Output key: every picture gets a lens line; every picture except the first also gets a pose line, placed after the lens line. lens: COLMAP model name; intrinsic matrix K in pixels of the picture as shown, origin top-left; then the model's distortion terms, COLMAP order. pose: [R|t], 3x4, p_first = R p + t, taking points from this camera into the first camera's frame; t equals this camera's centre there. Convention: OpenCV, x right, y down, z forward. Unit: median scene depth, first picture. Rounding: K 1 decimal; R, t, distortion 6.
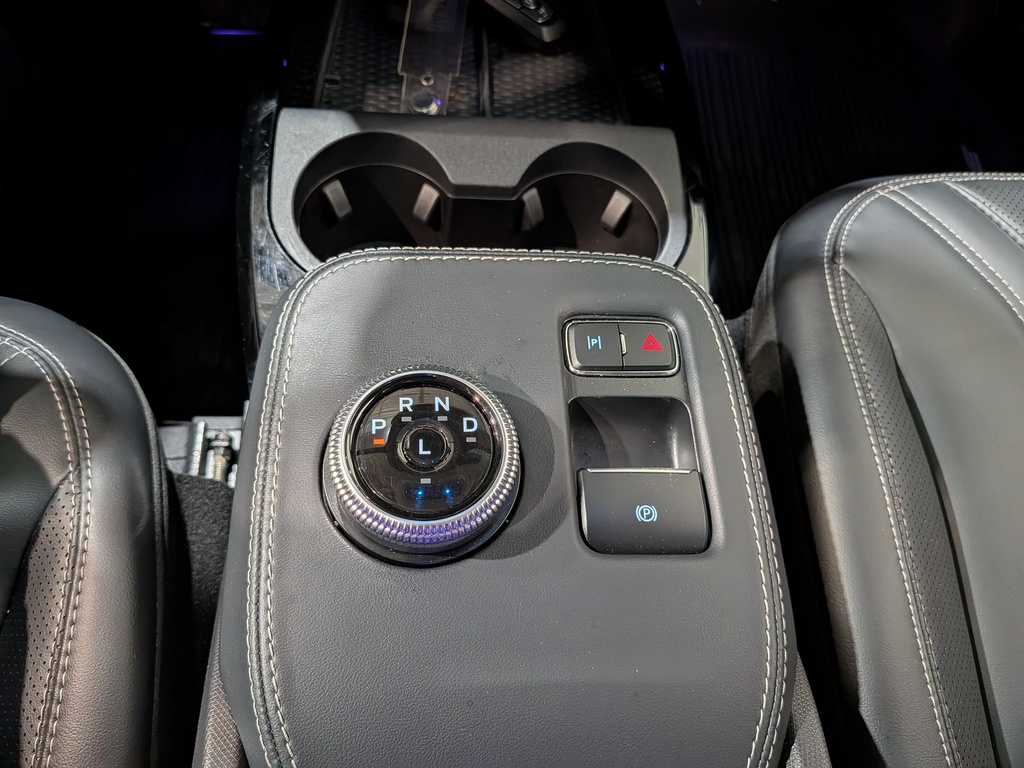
lens RADIAL K [[786.4, 0, 512.0], [0, 786.4, 384.0], [0, 0, 1]] dist [0.003626, -0.160222]
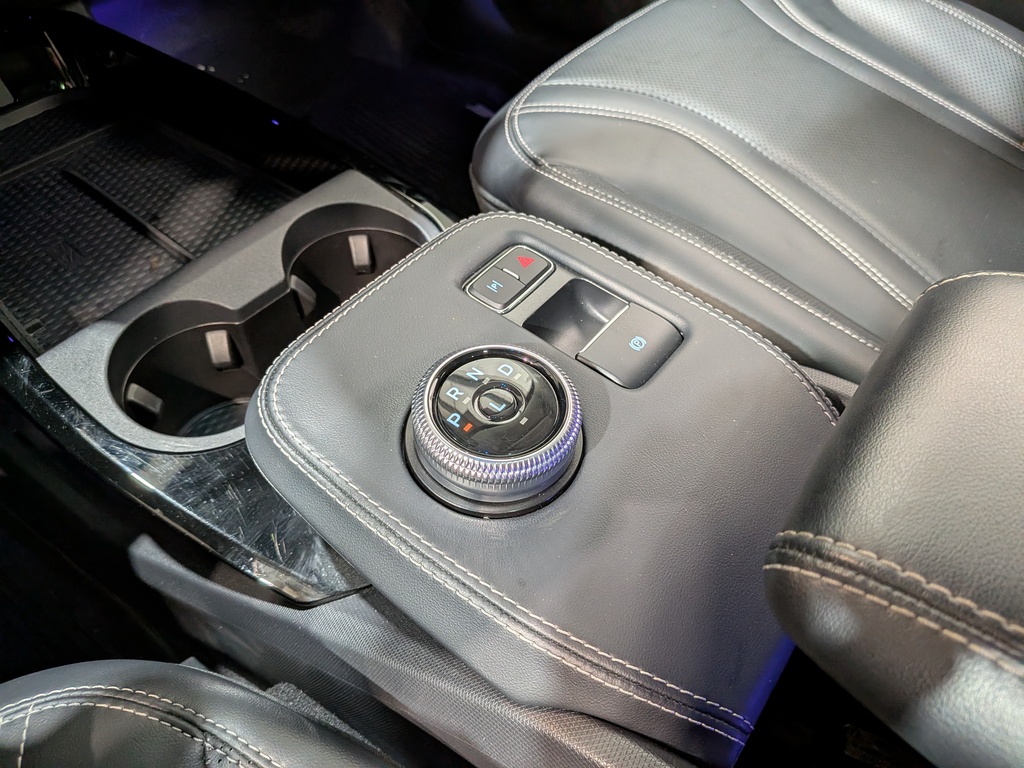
lens RADIAL K [[786.4, 0, 512.0], [0, 786.4, 384.0], [0, 0, 1]] dist [0.003626, -0.160222]
pose [[0.628158, -0.618949, 0.471508, -0.392582], [0.683651, 0.728396, 0.045385, 0.013773], [-0.371535, 0.293838, 0.880693, -0.006371]]
